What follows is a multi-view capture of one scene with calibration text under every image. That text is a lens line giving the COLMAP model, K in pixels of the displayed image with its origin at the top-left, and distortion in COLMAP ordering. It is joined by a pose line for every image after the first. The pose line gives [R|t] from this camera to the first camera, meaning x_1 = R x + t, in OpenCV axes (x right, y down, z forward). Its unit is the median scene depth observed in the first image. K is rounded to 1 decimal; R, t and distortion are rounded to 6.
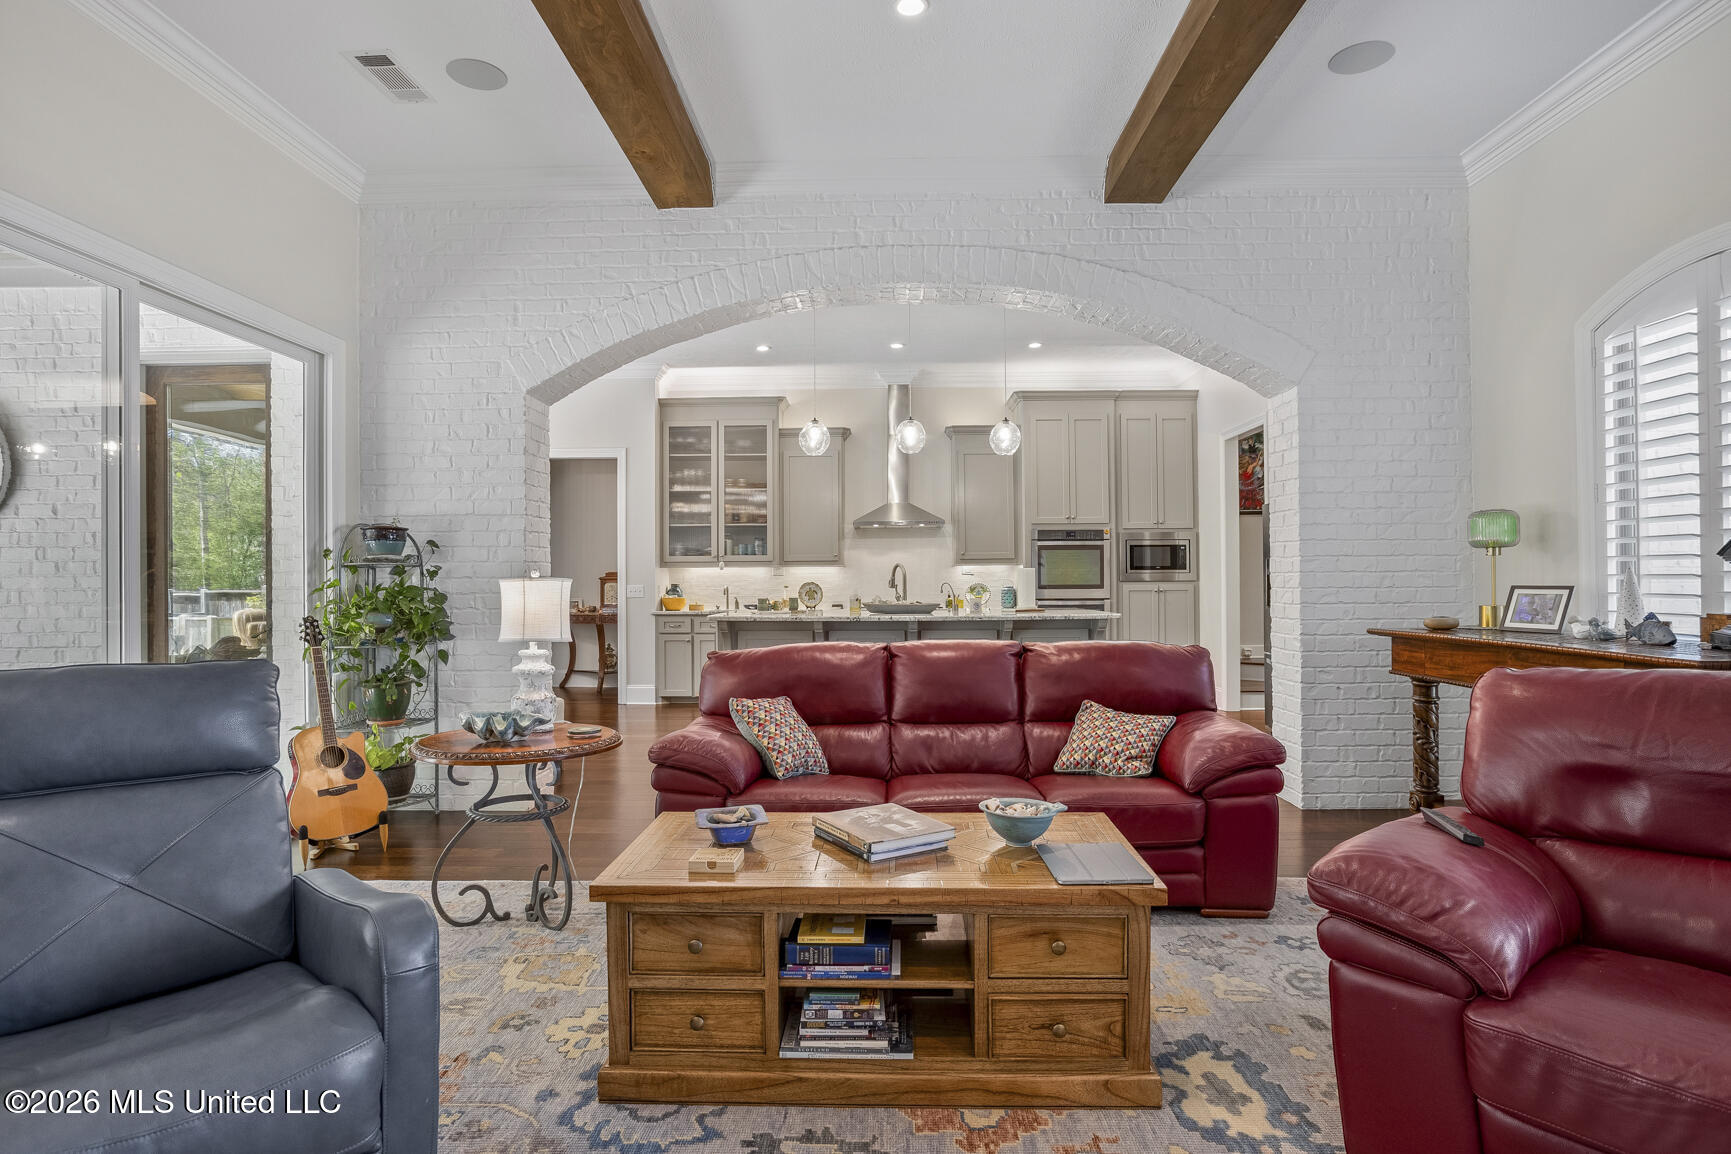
lens RADIAL K [[918.4, 0, 860.3], [0, 918.4, 575.6], [0, 0, 1]] dist [-0.034856, 0.021307]
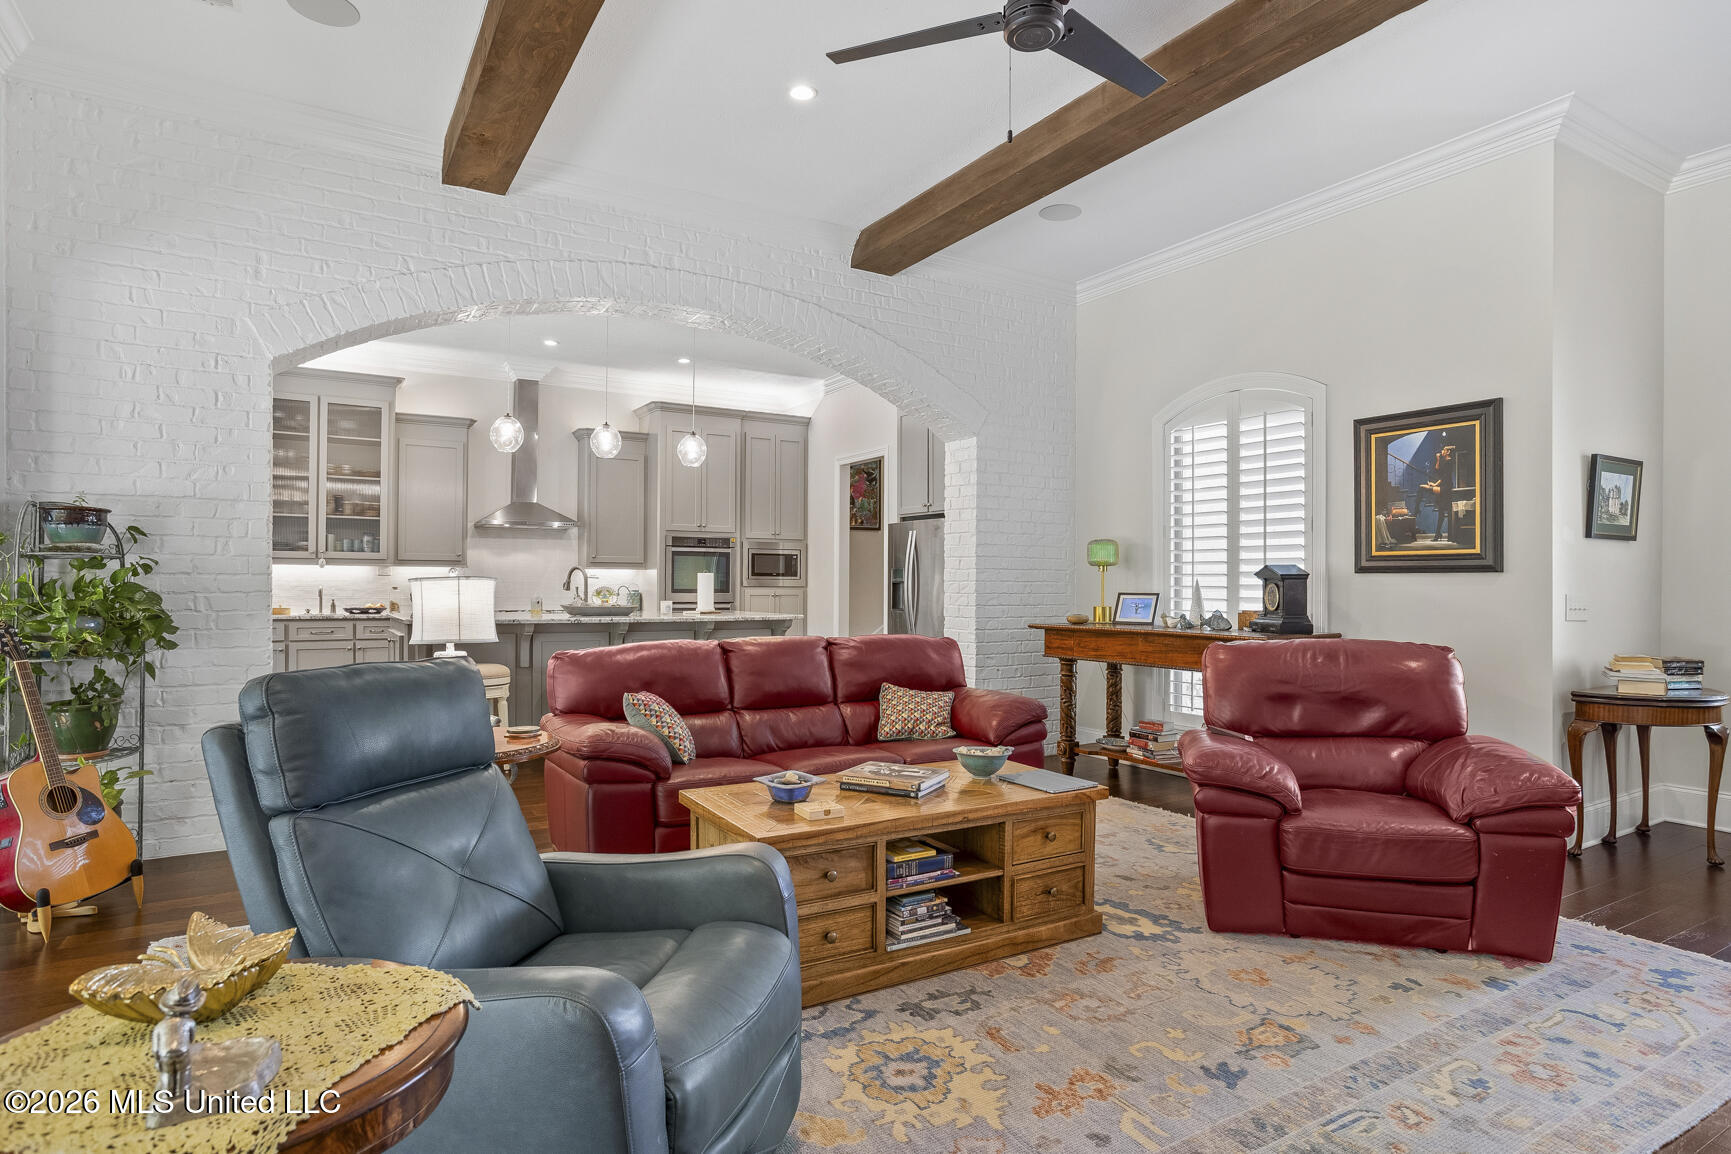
lens RADIAL K [[918.4, 0, 906.0], [0, 918.4, 583.0], [0, 0, 1]] dist [-0.034856, 0.021307]
pose [[0.838354, 0.012853, 0.544974, -0.339298], [-0.014527, 0.999894, -0.001236, 0.002319], [-0.544932, -0.006880, 0.838452, -0.044456]]
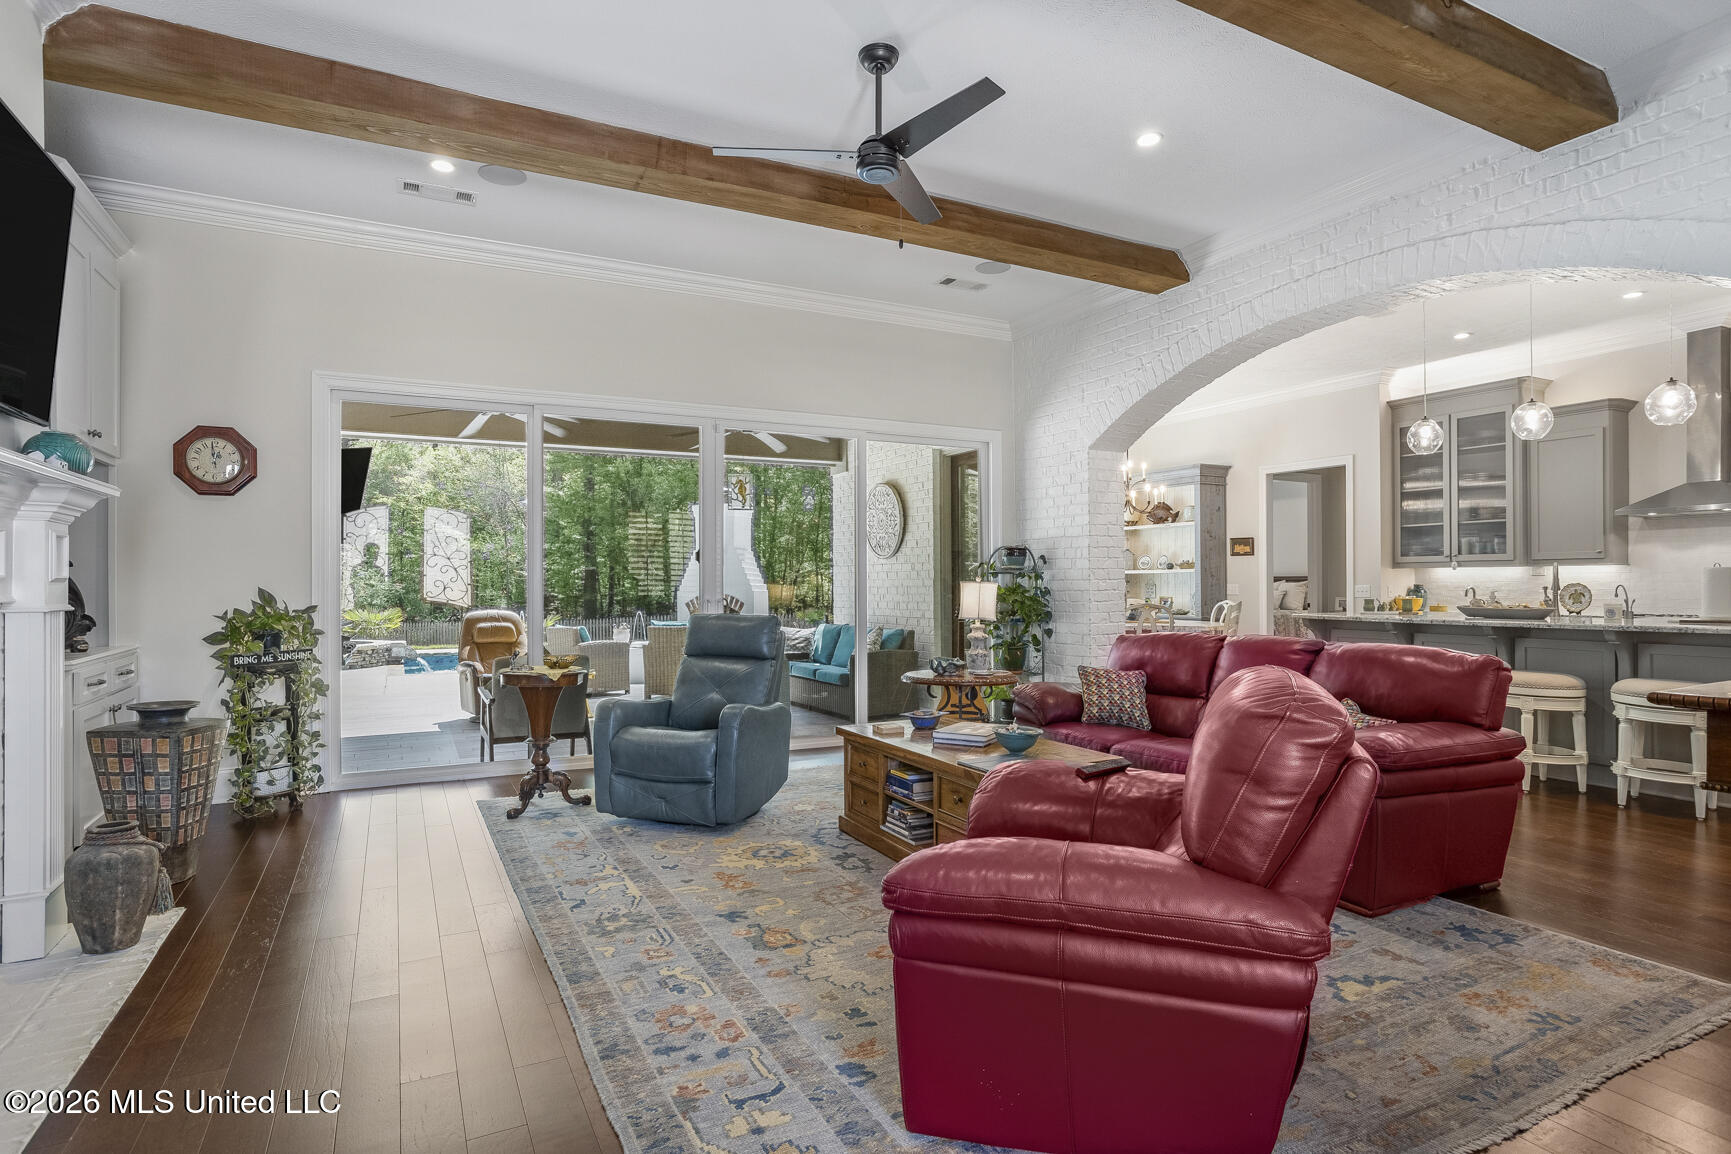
lens RADIAL K [[918.4, 0, 855.2], [0, 918.4, 579.4], [0, 0, 1]] dist [-0.034856, 0.021307]
pose [[0.475441, 0.000673, -0.879747, 0.727429], [0.005707, 0.999976, 0.003849, -0.006309], [0.879729, -0.006851, 0.475426, 0.009503]]
